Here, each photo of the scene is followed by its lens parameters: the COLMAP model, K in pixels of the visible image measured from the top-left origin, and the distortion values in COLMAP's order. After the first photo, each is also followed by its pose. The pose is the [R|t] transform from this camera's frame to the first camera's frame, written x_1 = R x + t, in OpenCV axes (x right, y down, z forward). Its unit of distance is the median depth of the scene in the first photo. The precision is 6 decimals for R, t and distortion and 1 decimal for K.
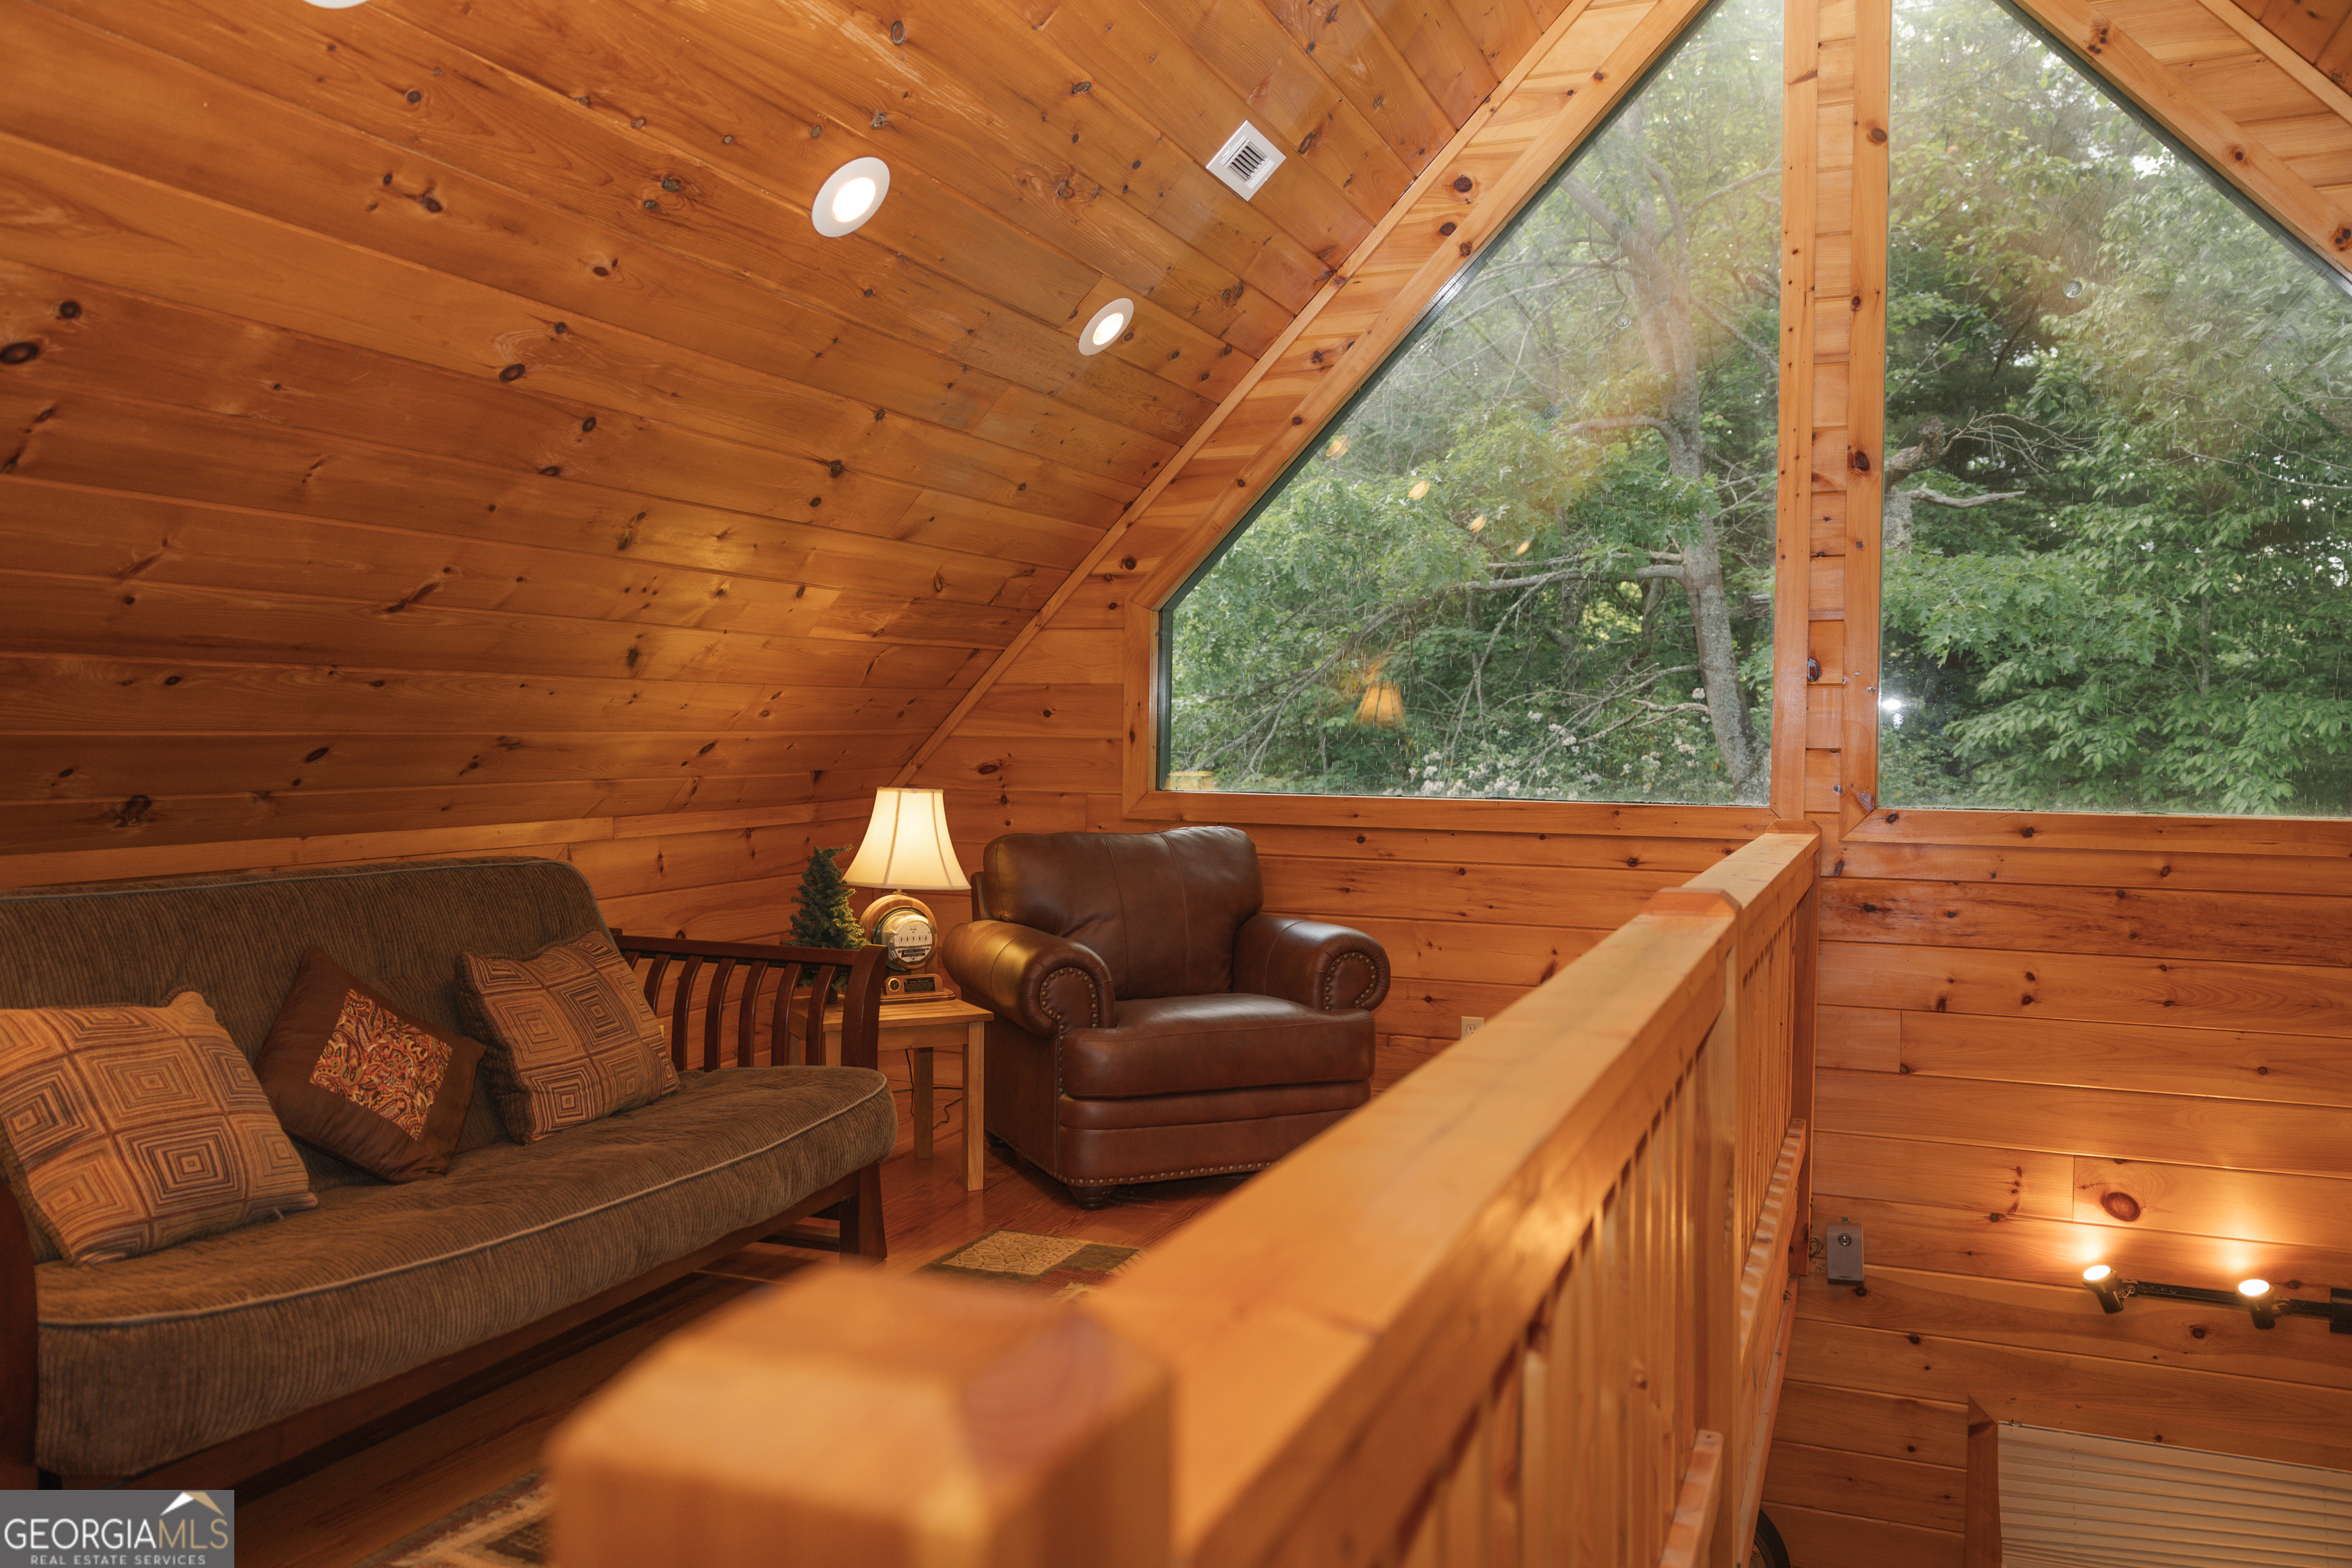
lens RADIAL K [[1785.9, 0, 1172.6], [0, 1785.9, 781.2], [0, 0, 1]] dist [-0.030864, 0.039491]
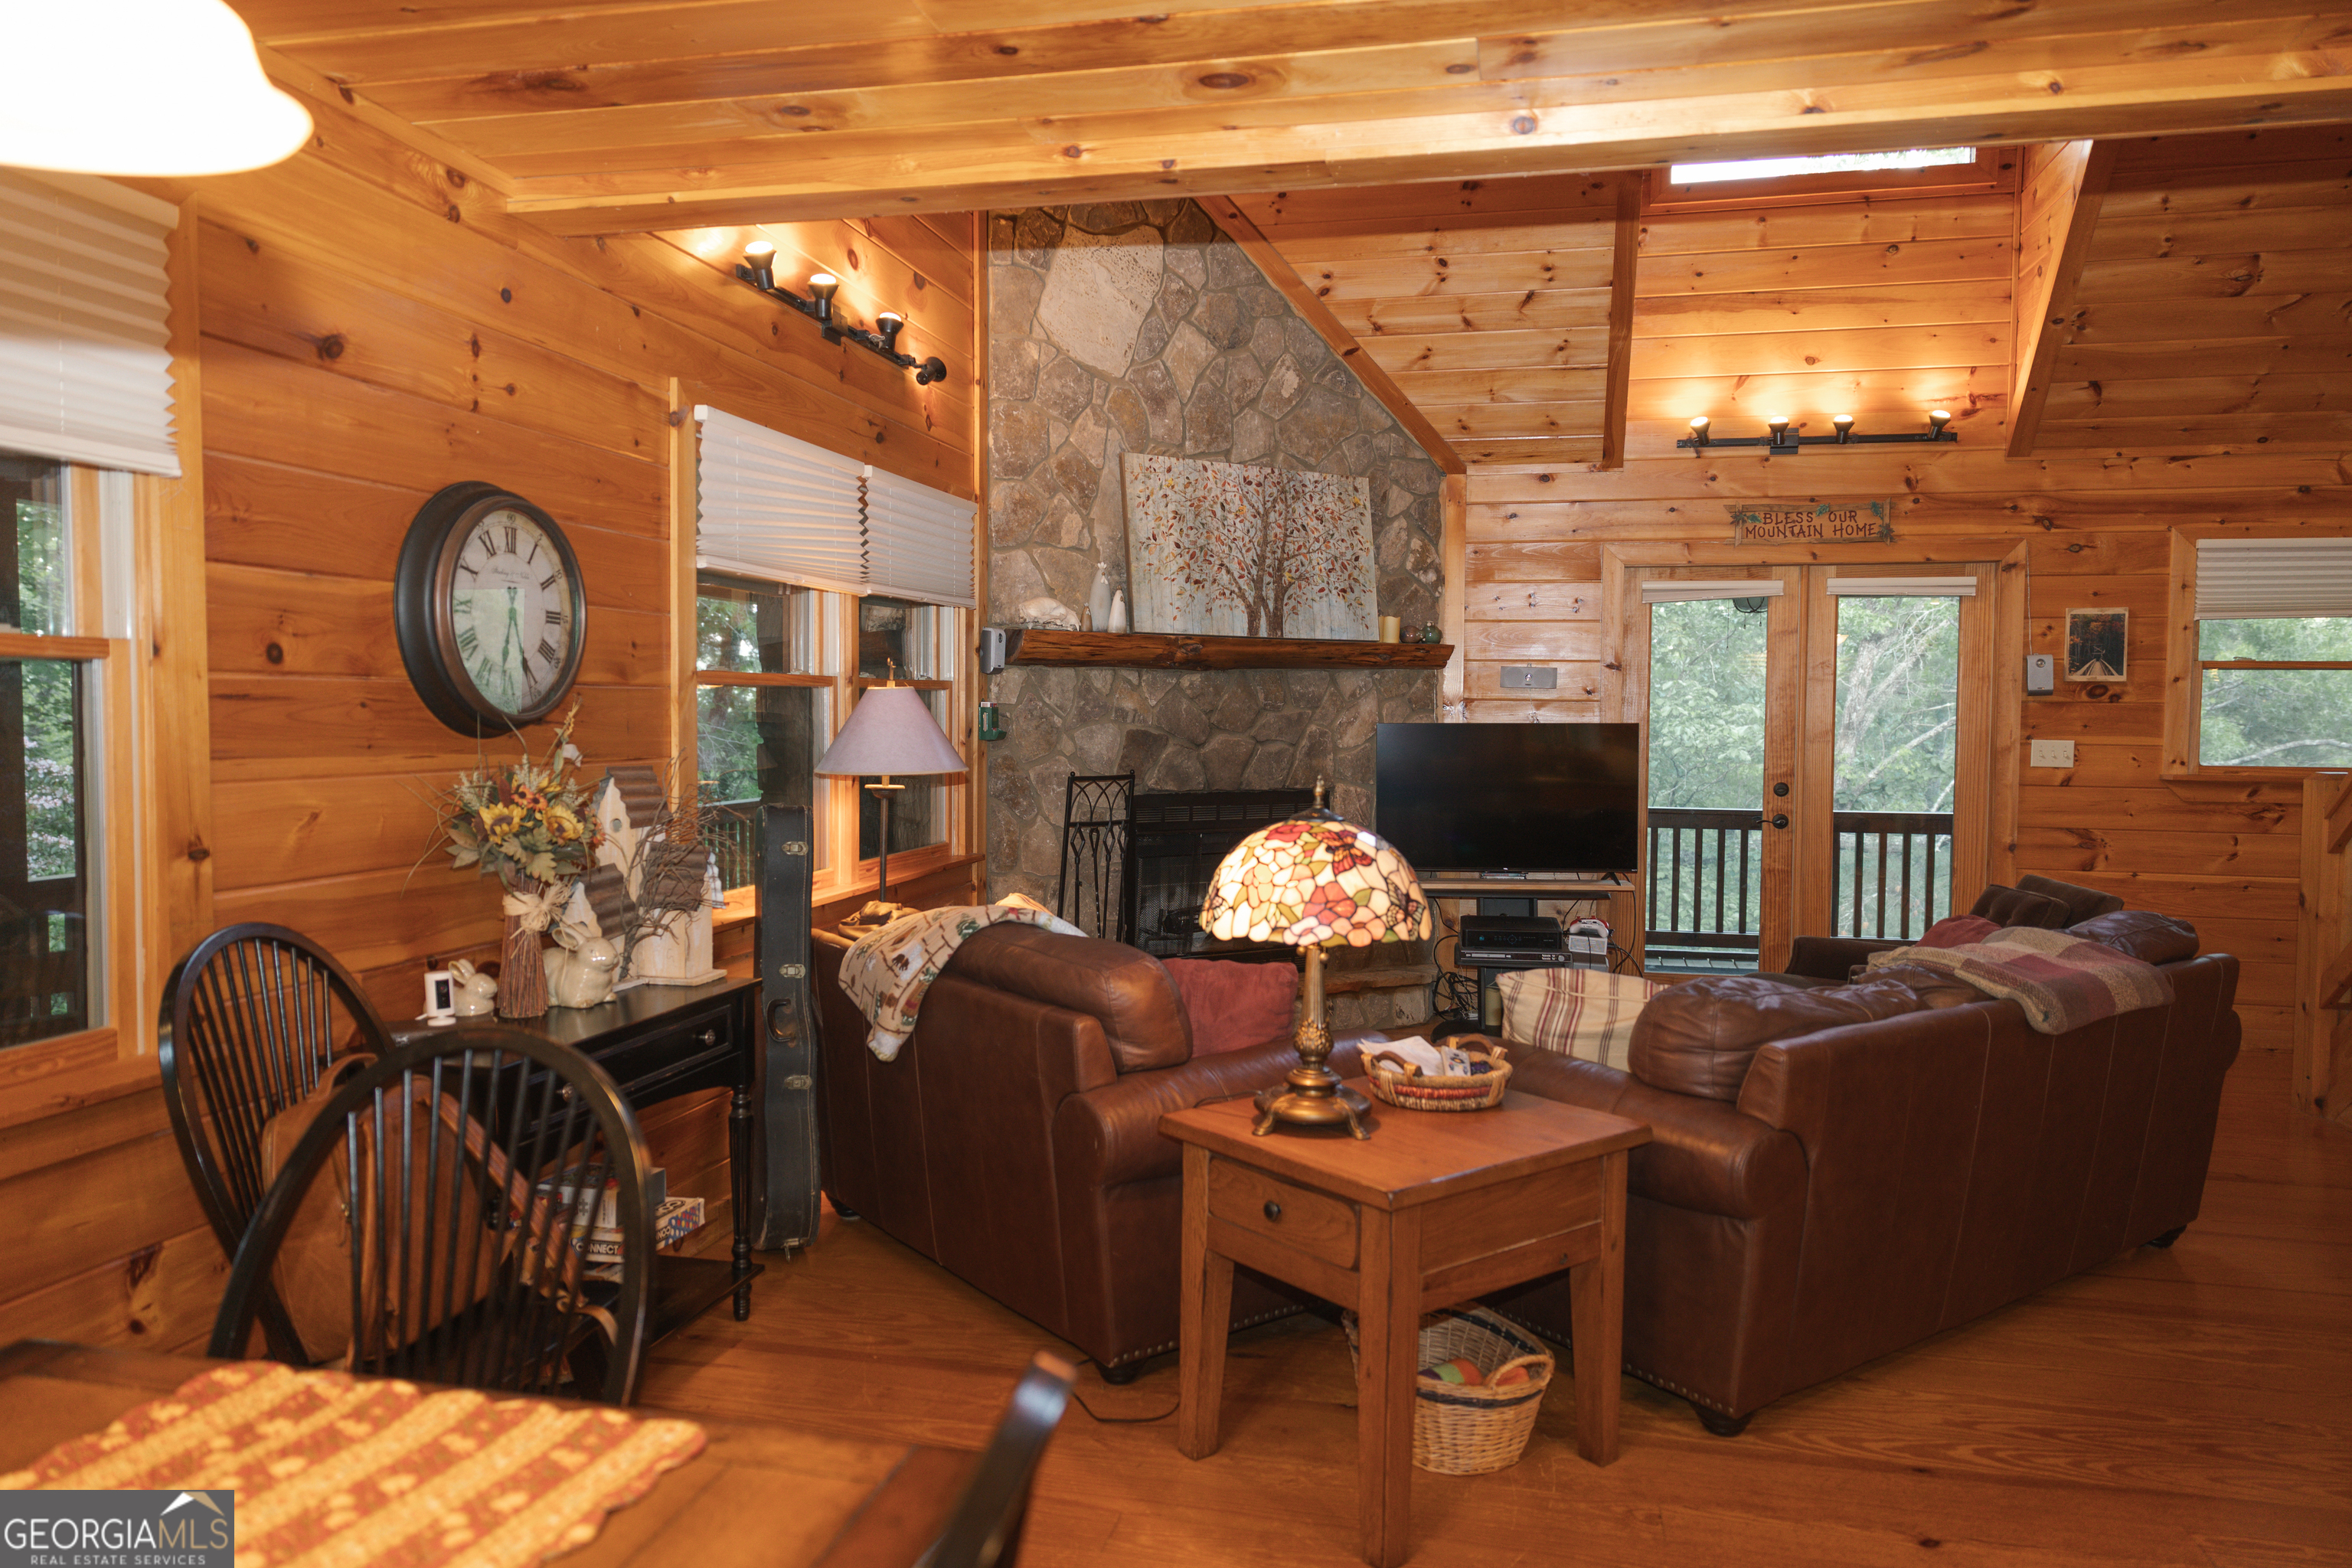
lens RADIAL K [[1571.3, 0, 1172.8], [0, 1571.3, 782.1], [0, 0, 1]] dist [-0.002000, 0.006463]
pose [[-0.158798, -0.059867, 0.985494, -0.408008], [0.018799, 0.997796, 0.063643, 0.534716], [-0.987132, 0.028632, -0.157322, 0.938140]]
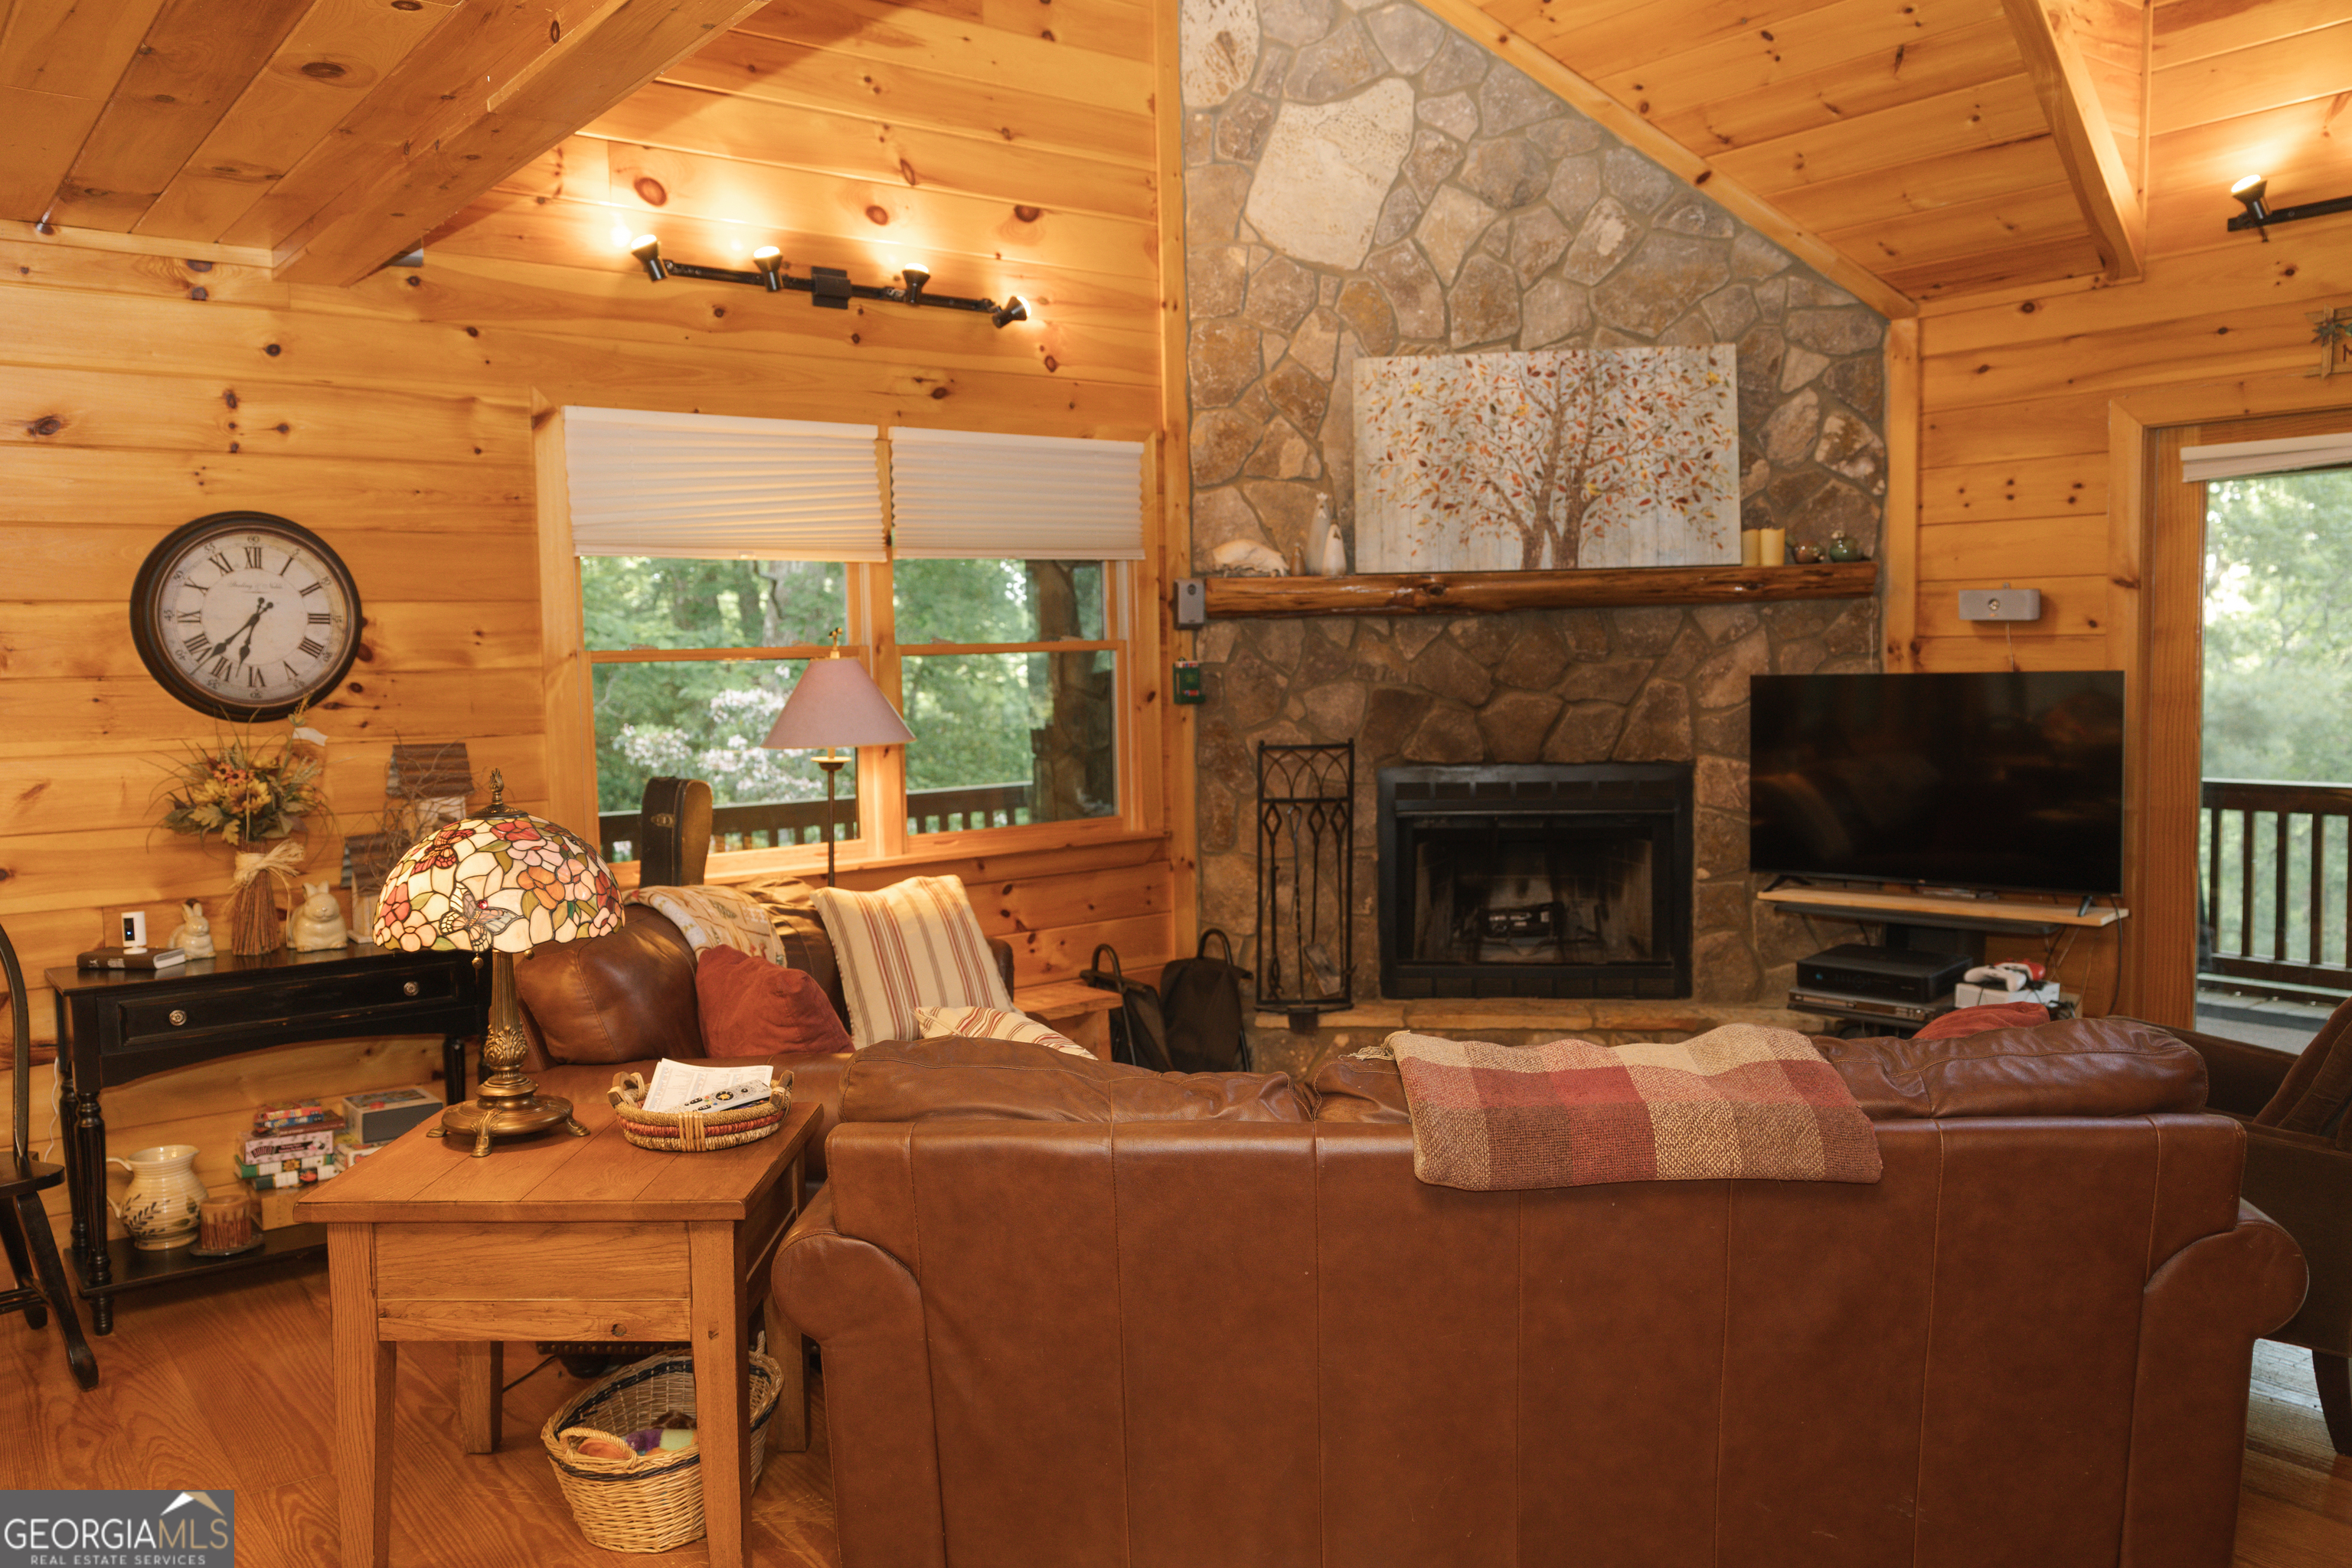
lens RADIAL K [[1785.9, 0, 1172.6], [0, 1785.9, 781.2], [0, 0, 1]] dist [-0.030864, 0.039491]
pose [[0.496832, -0.086546, 0.863520, -0.251463], [0.050483, 0.996212, 0.070799, 0.542736], [-0.866377, 0.008418, 0.499320, 0.224813]]
